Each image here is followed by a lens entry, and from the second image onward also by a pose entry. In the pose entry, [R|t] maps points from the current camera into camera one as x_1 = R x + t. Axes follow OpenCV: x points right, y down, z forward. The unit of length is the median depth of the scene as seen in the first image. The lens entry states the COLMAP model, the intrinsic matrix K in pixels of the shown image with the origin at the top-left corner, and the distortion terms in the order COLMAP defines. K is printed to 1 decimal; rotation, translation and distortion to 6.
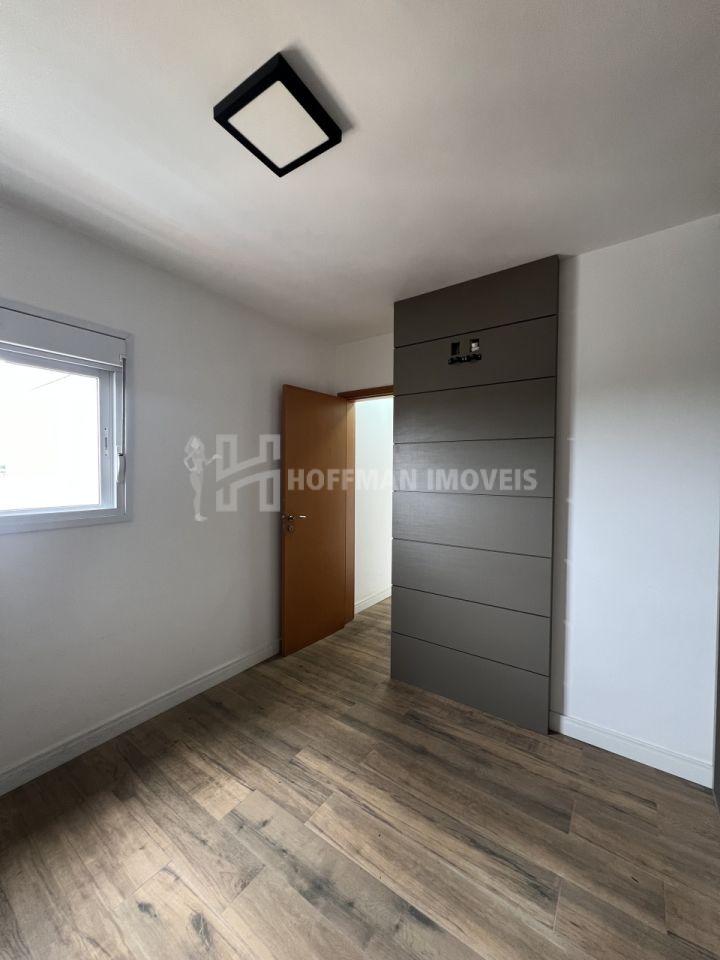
lens RADIAL K [[381.0, 0, 358.8], [0, 381.0, 478.8], [0, 0, 1]] dist [-0.002544, 0.000467]
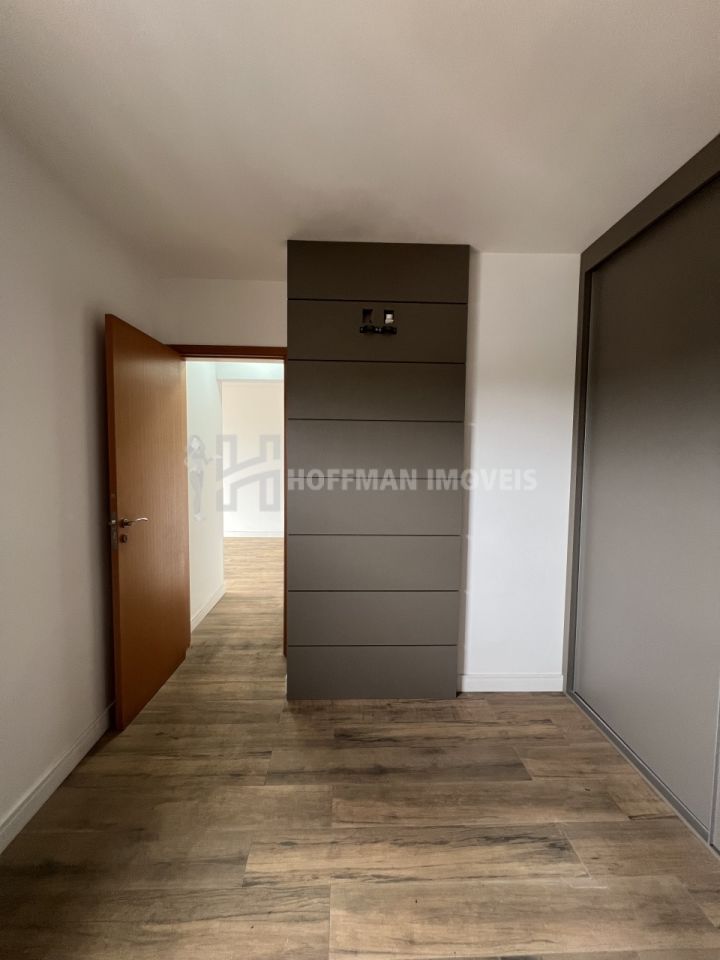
lens RADIAL K [[381.0, 0, 356.2], [0, 381.0, 479.2], [0, 0, 1]] dist [-0.002544, 0.000467]
pose [[0.792088, -0.032922, 0.609518, -0.437262], [0.005571, 0.998893, 0.046713, -0.001689], [-0.610381, -0.033605, 0.791395, 0.397486]]
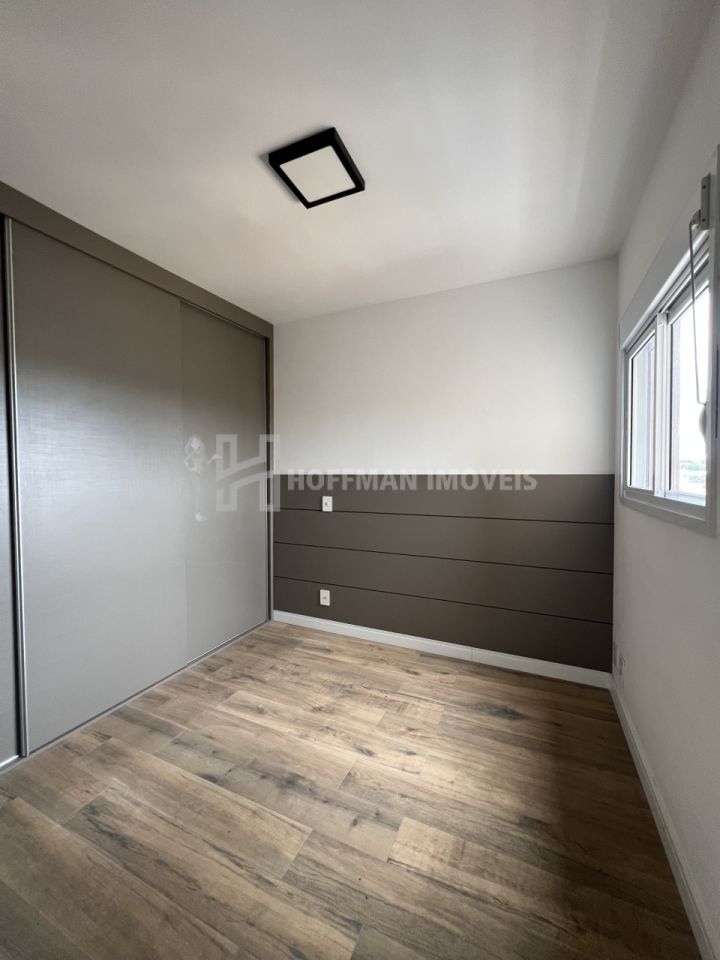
lens RADIAL K [[381.0, 0, 360.0], [0, 381.0, 477.2], [0, 0, 1]] dist [-0.002544, 0.000467]
pose [[-0.982931, -0.001726, -0.183965, -0.075801], [-0.007563, 0.999490, 0.031031, 0.027241], [0.183818, 0.031893, -0.982443, 1.665676]]
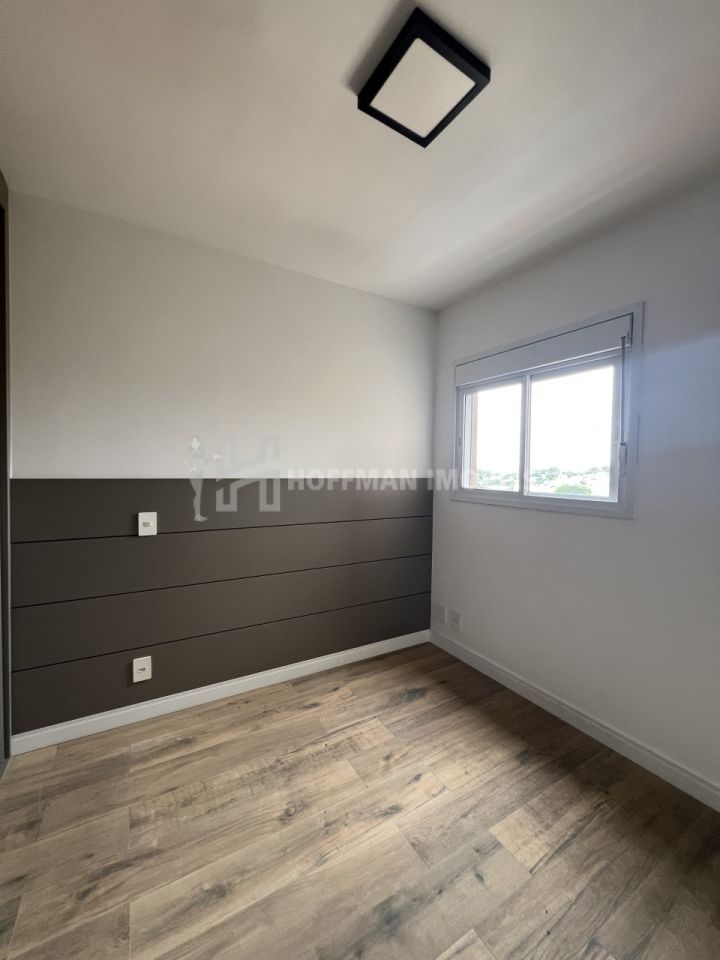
lens RADIAL K [[381.0, 0, 356.5], [0, 381.0, 477.8], [0, 0, 1]] dist [-0.002544, 0.000467]
pose [[-0.409456, 0.010064, -0.912275, 0.540228], [-0.033903, 0.999081, 0.026238, 0.017581], [0.911700, 0.041672, -0.408738, 0.931860]]
